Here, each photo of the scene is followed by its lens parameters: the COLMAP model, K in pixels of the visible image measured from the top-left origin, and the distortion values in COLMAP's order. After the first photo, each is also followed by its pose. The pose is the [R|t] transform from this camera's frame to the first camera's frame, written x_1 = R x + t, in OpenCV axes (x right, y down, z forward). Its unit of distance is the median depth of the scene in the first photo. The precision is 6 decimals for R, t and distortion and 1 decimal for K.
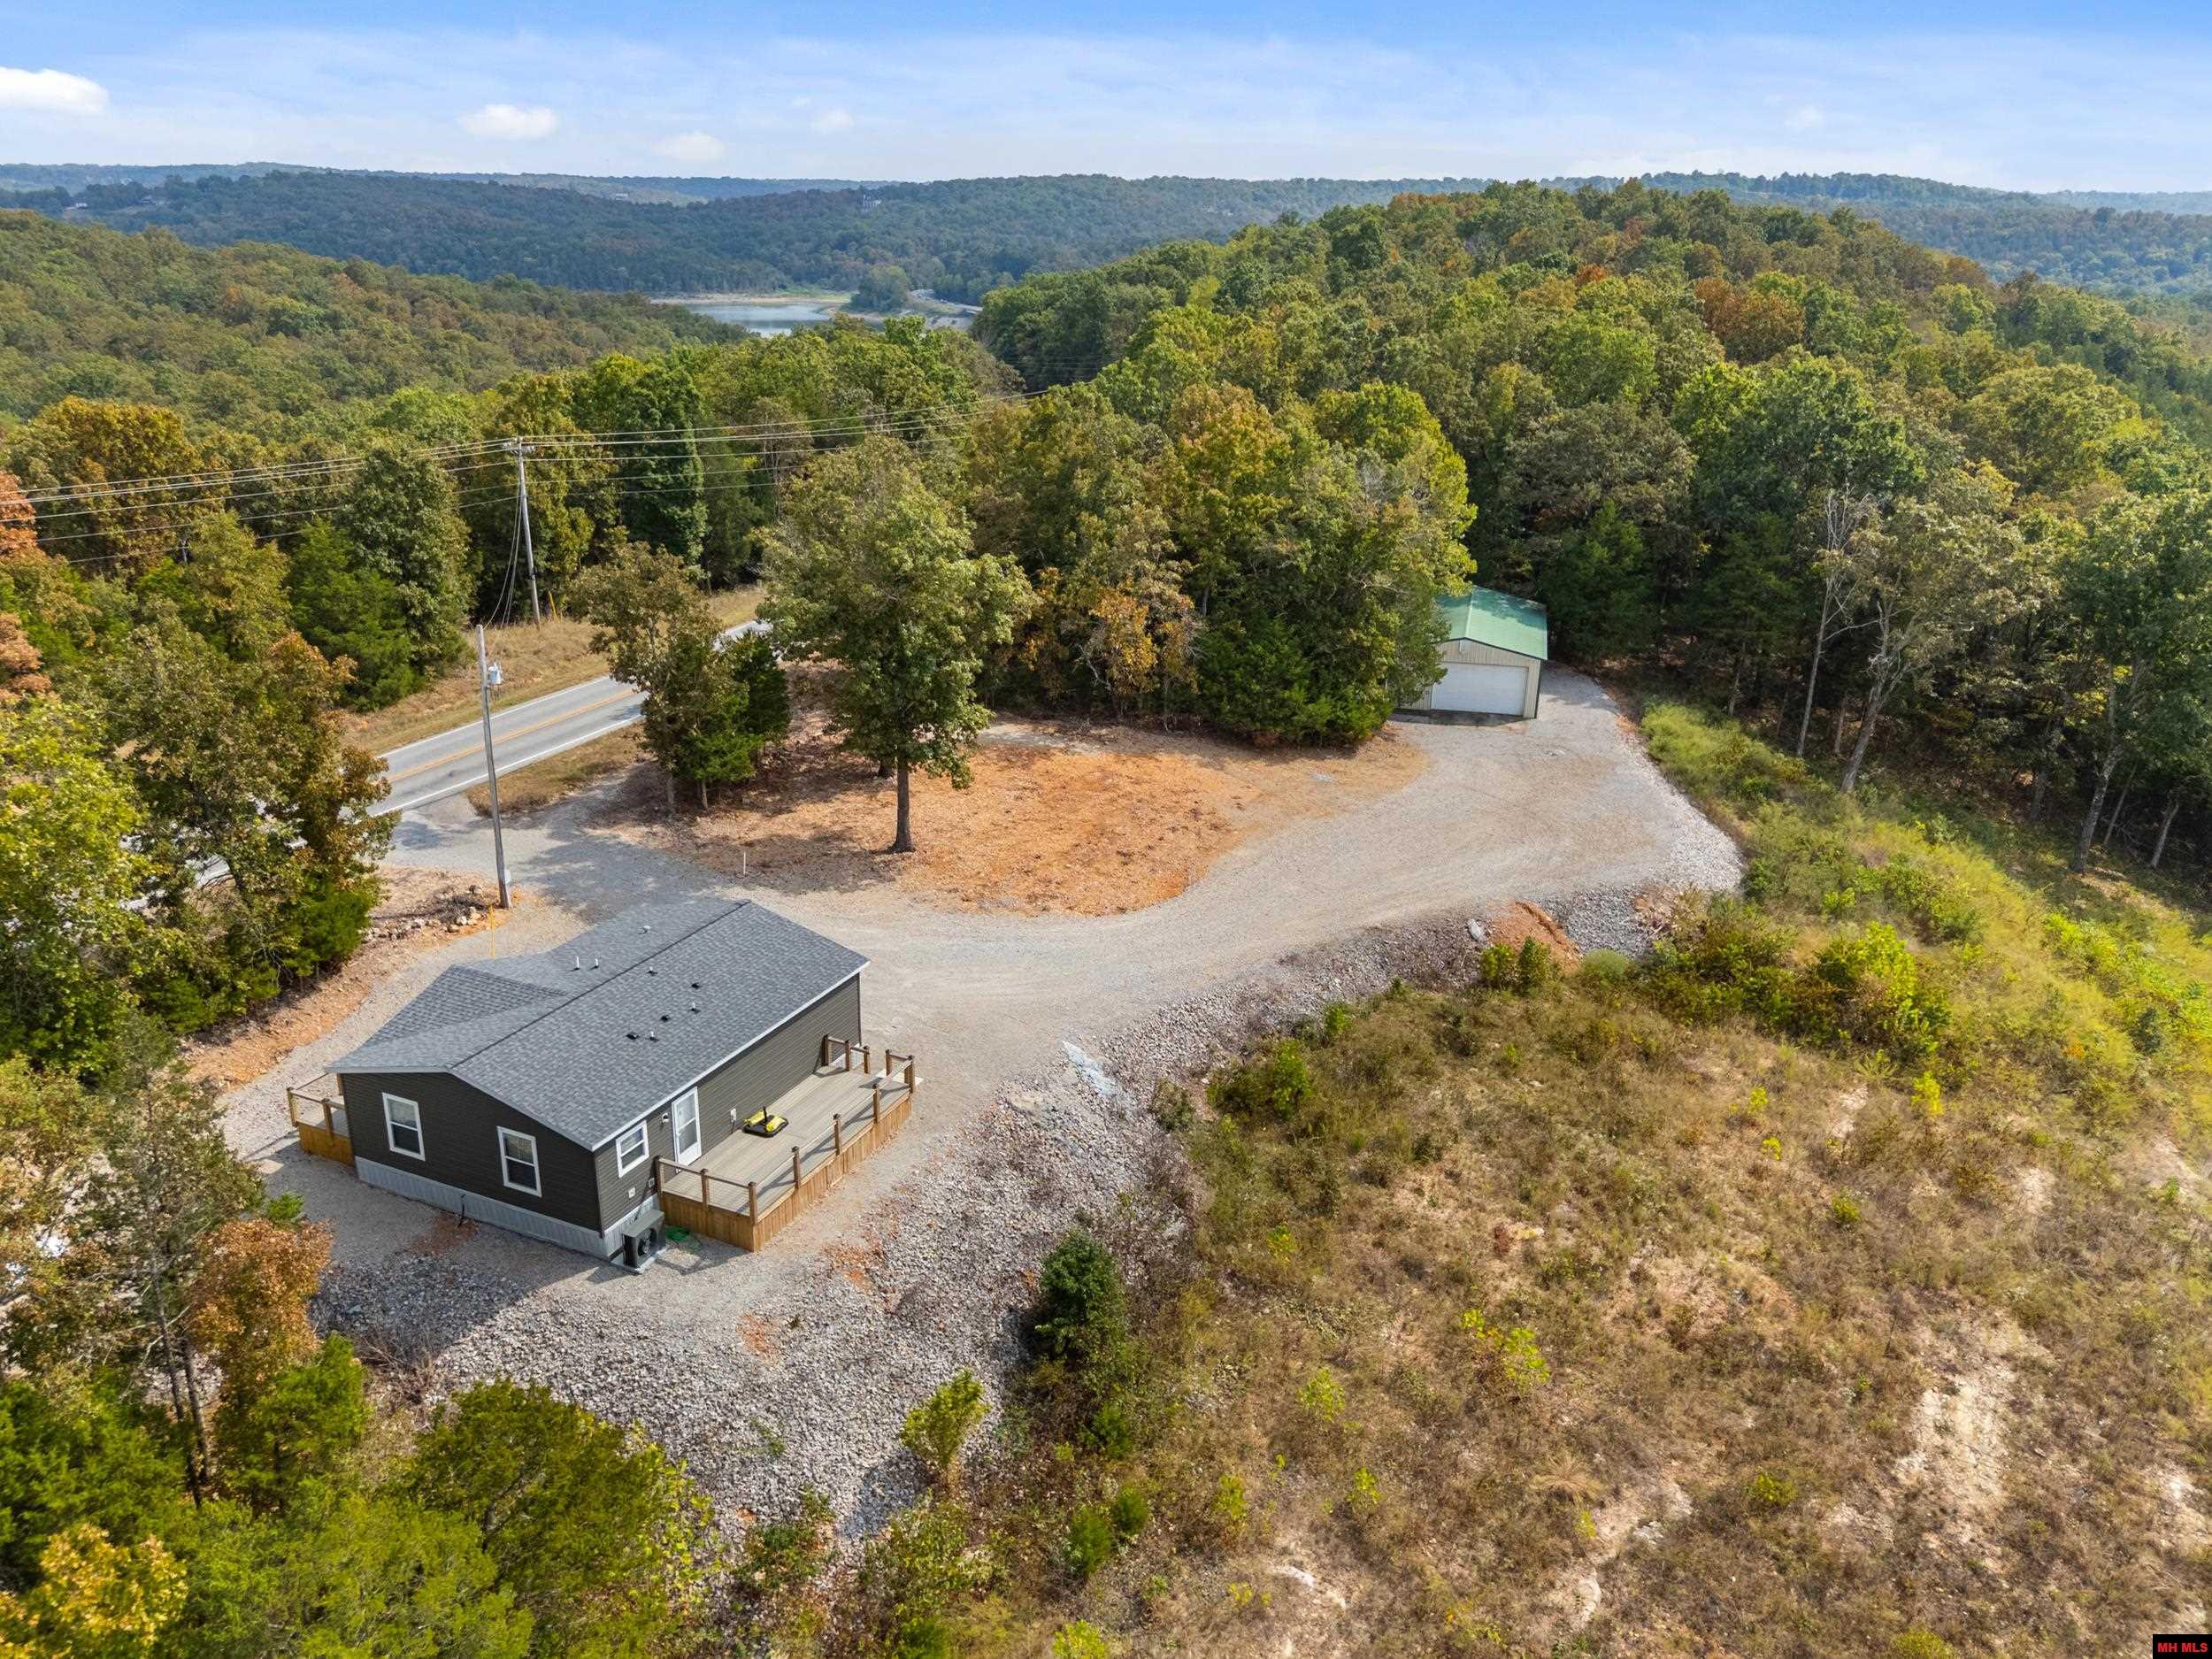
lens RADIAL K [[1704.4, 0, 1106.0], [0, 1704.4, 829.5], [0, 0, 1]] dist [0.087462, -0.071584]
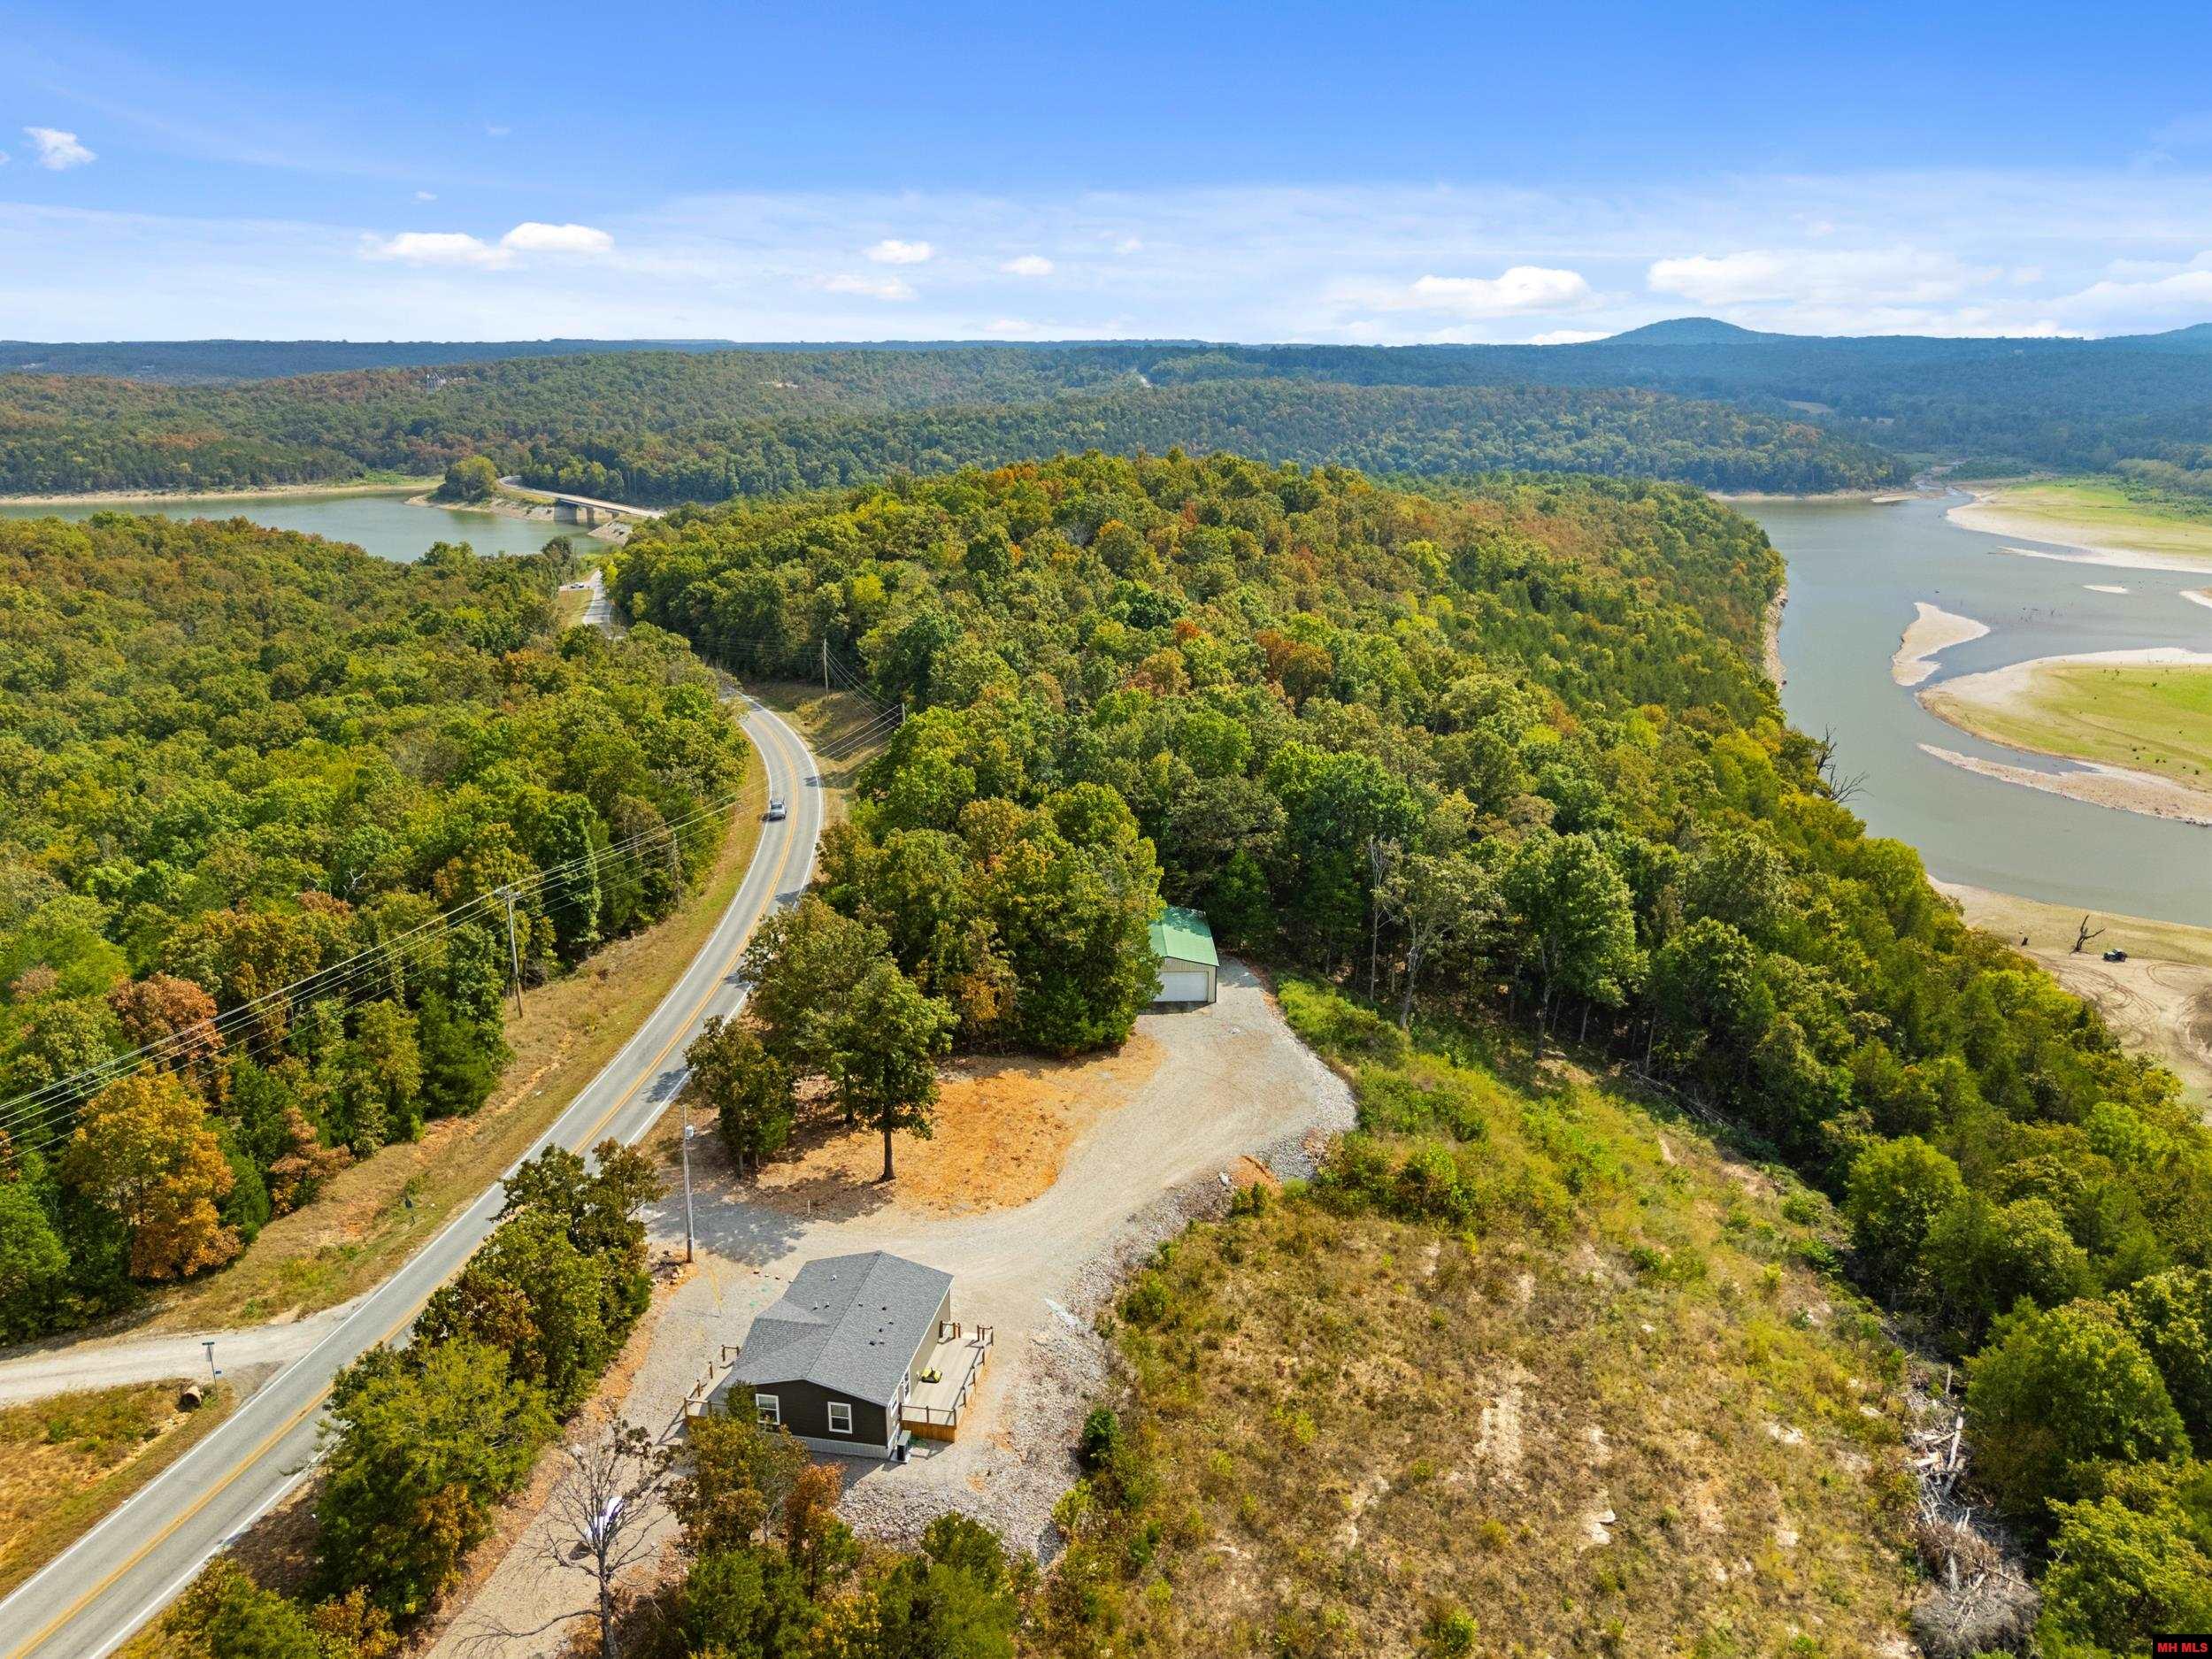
lens RADIAL K [[1644.5, 0, 1098.2], [0, 1644.5, 838.4], [0, 0, 1]] dist [0.074501, -0.079415]
pose [[0.968076, -0.089974, 0.233953, -0.318030], [0.103469, 0.993567, -0.046037, -0.262259], [-0.228306, 0.068774, 0.971157, -0.732984]]
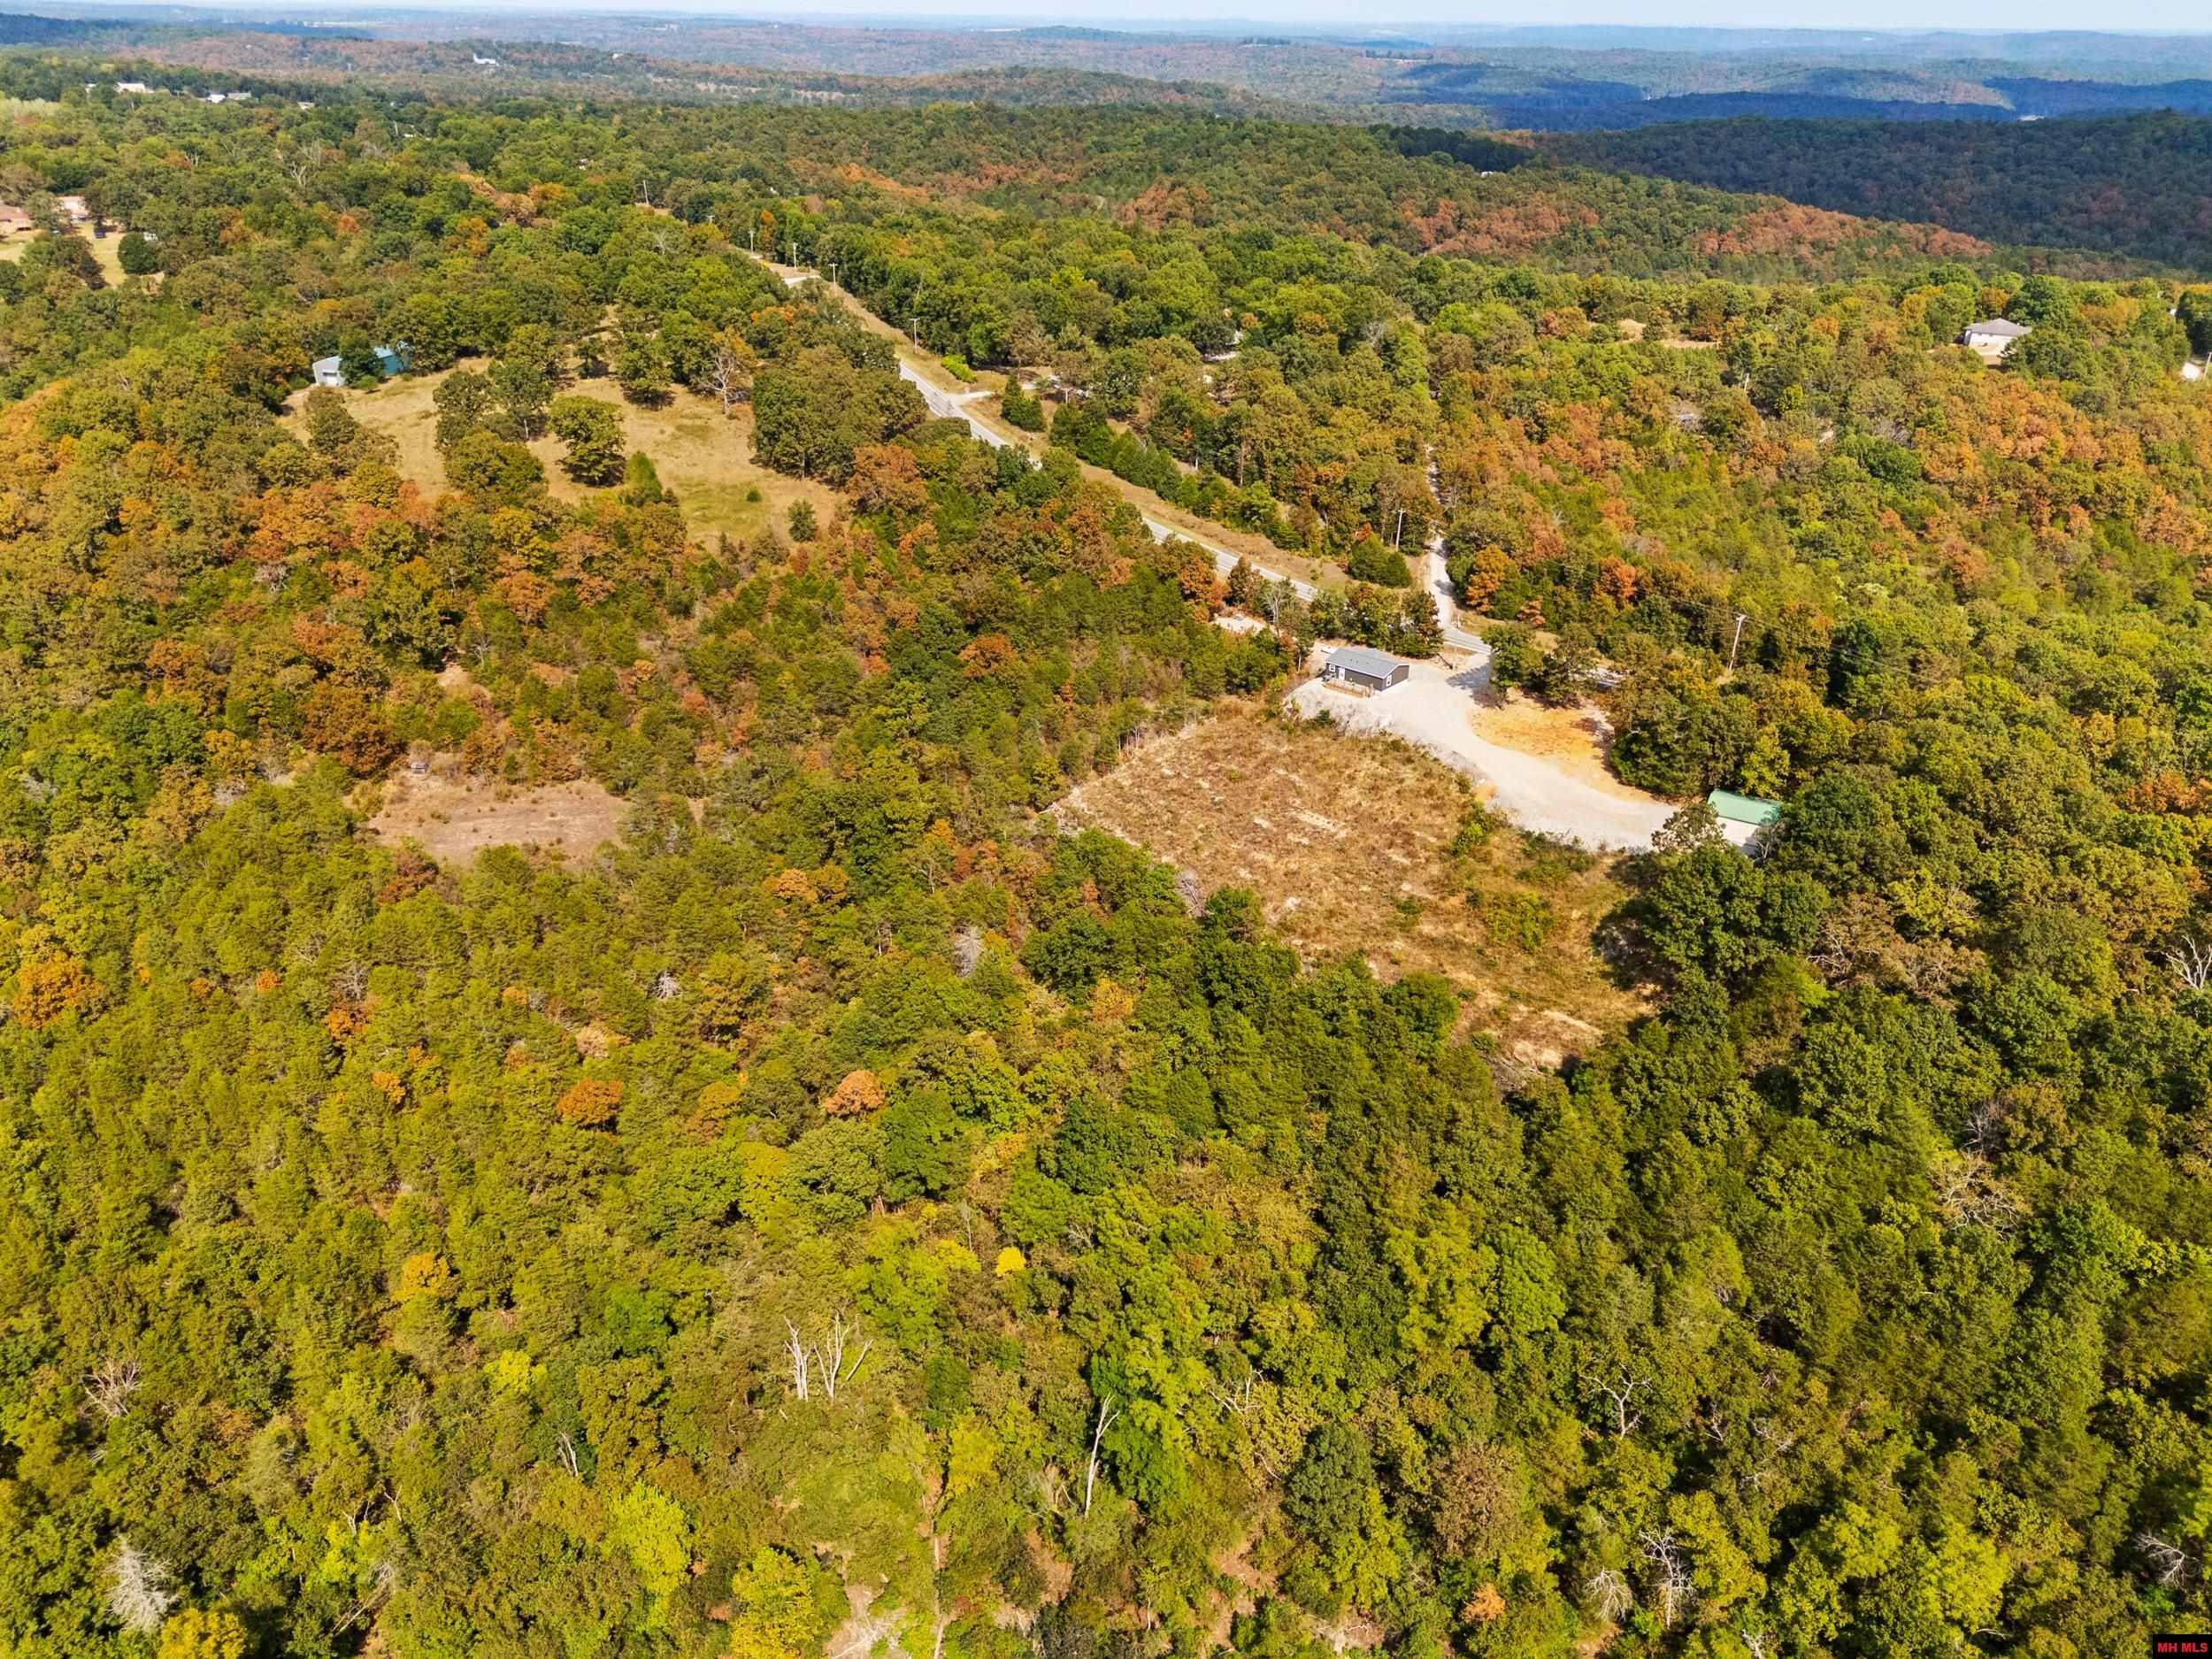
lens RADIAL K [[1644.5, 0, 1098.2], [0, 1644.5, 838.4], [0, 0, 1]] dist [0.074501, -0.079415]
pose [[-0.272128, 0.413948, -0.868673, 4.313401], [-0.345567, 0.800481, 0.489708, -1.565325], [0.898070, 0.433448, -0.074787, 0.685133]]
